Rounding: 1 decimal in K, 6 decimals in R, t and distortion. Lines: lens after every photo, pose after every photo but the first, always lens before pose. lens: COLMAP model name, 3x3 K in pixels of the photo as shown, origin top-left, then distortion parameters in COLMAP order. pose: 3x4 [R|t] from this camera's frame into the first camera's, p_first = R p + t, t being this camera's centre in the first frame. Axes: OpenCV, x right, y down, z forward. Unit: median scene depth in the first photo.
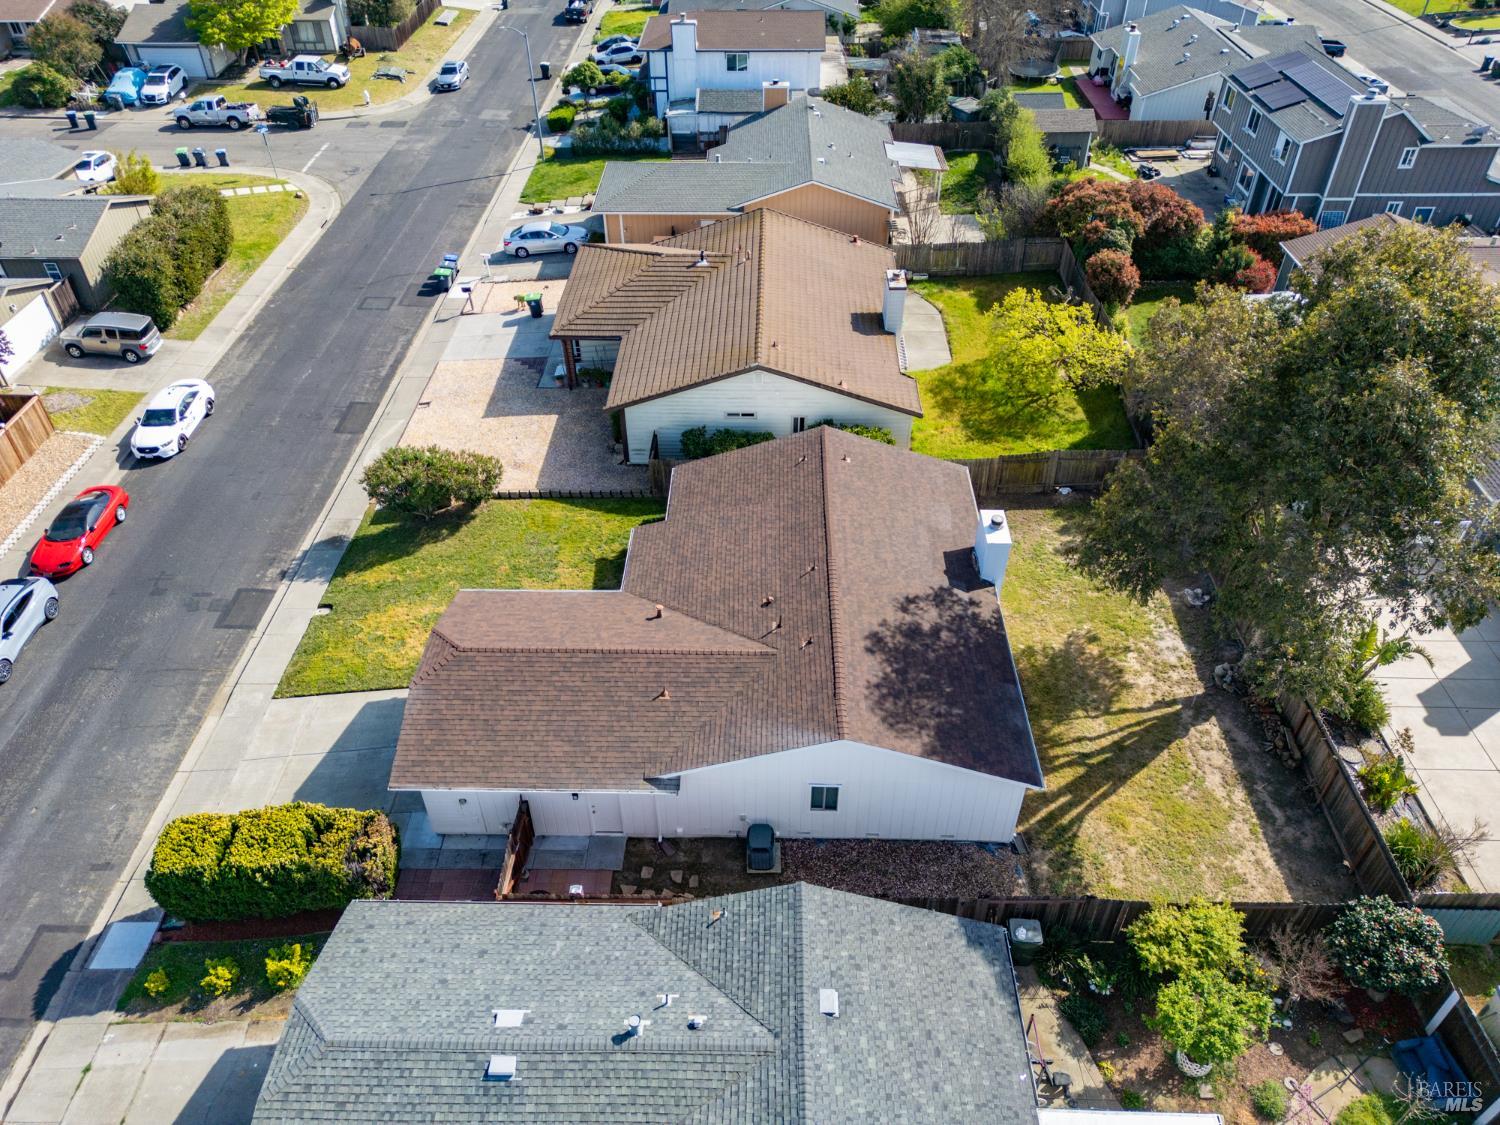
lens RADIAL K [[1052.3, 0, 747.4], [0, 1052.3, 560.1], [0, 0, 1]] dist [0.080125, -0.078011]
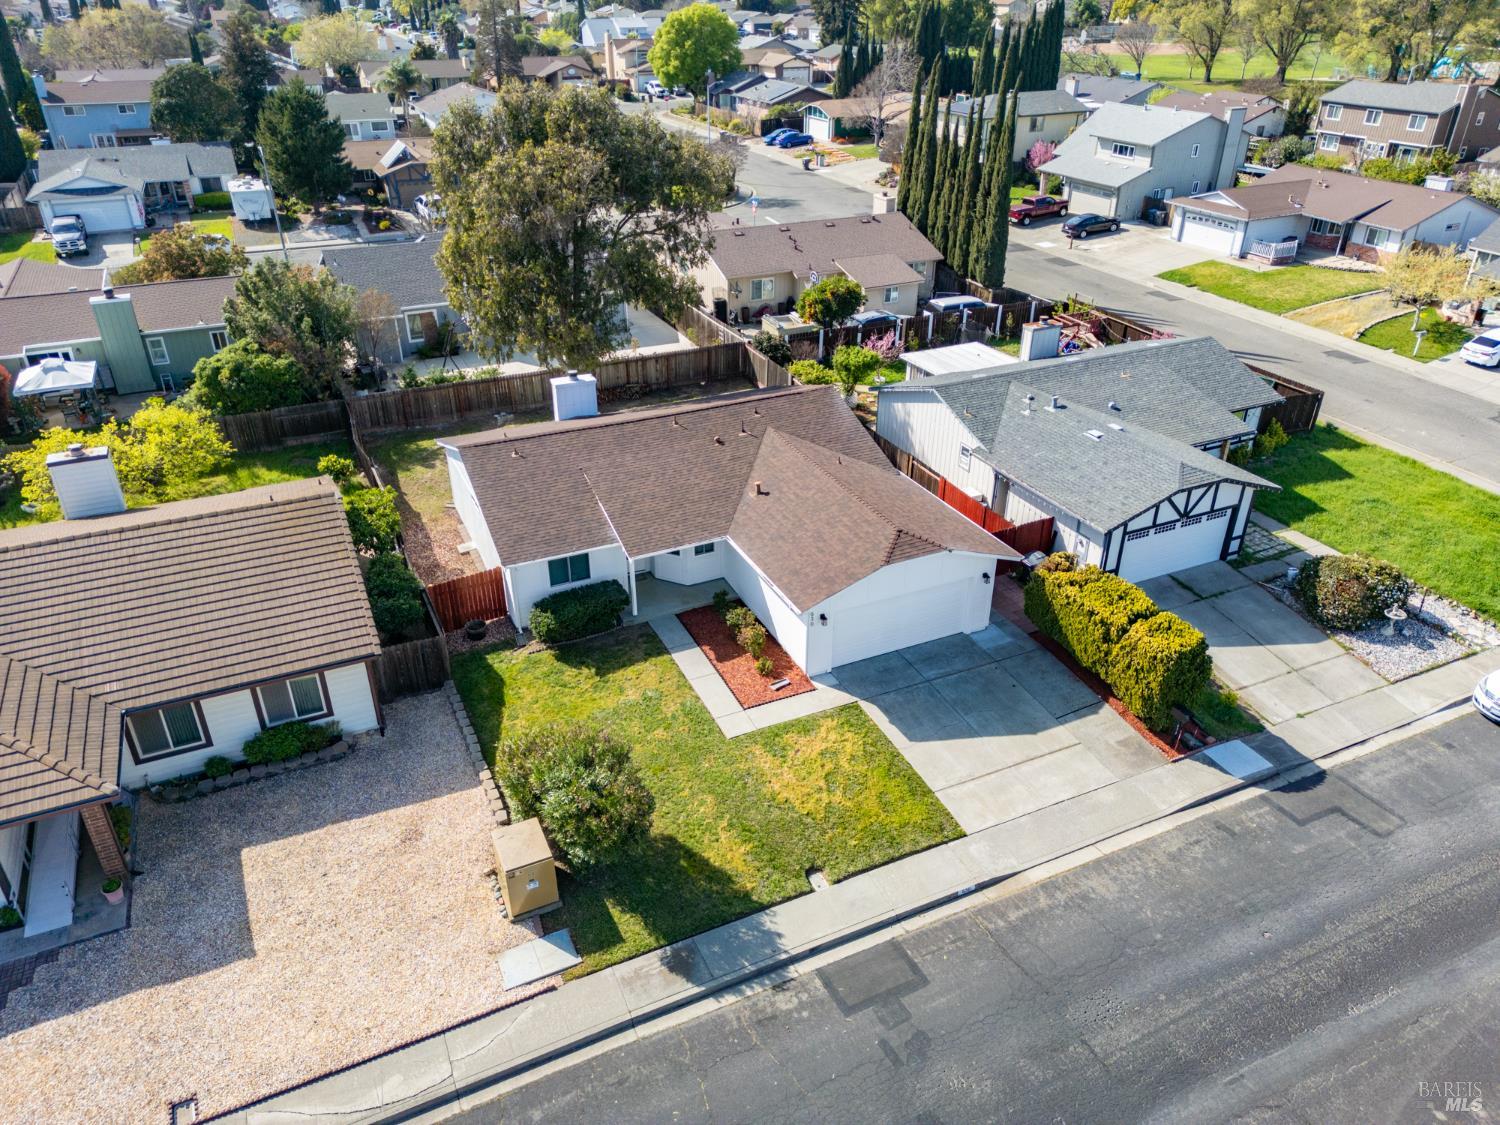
lens RADIAL K [[1052.3, 0, 747.4], [0, 1052.3, 560.1], [0, 0, 1]] dist [0.080125, -0.078011]
pose [[-0.448430, -0.431765, 0.782617, -1.085378], [0.573410, 0.532697, 0.622443, -0.672901], [-0.685647, 0.727883, 0.008701, 1.158495]]
